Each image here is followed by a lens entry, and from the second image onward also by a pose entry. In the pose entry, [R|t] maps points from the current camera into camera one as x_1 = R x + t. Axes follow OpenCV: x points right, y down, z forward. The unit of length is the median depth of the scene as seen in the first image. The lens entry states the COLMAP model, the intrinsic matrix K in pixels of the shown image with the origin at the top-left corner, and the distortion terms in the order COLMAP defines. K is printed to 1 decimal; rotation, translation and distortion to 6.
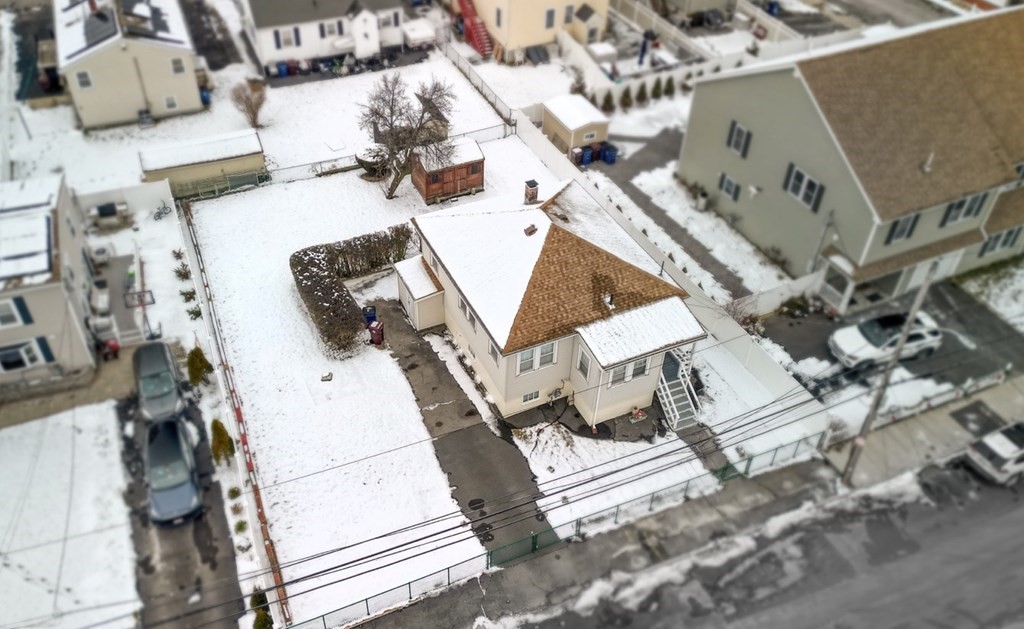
lens RADIAL K [[851.8, 0, 467.9], [0, 851.8, 295.2], [0, 0, 1]] dist [0.081688, -0.062171]
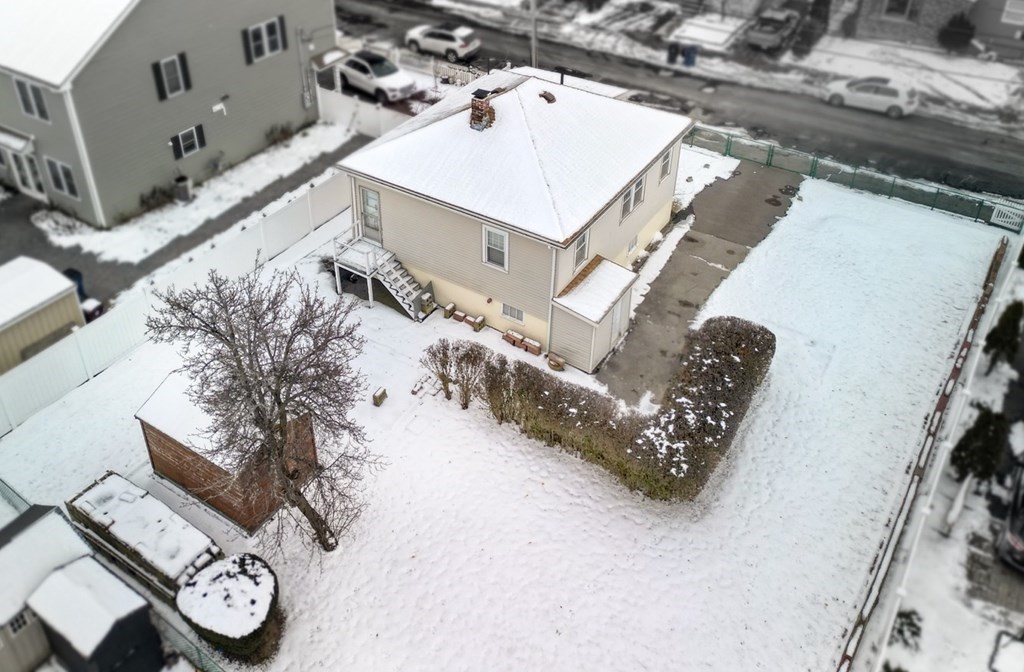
lens RADIAL K [[853.4, 0, 478.3], [0, 853.4, 204.8], [0, 0, 1]] dist [0.075371, -0.067676]
pose [[-0.539418, -0.435690, 0.720557, -0.488683], [0.551393, 0.463971, 0.693323, -0.597484], [-0.636392, 0.771301, -0.010038, 1.110102]]
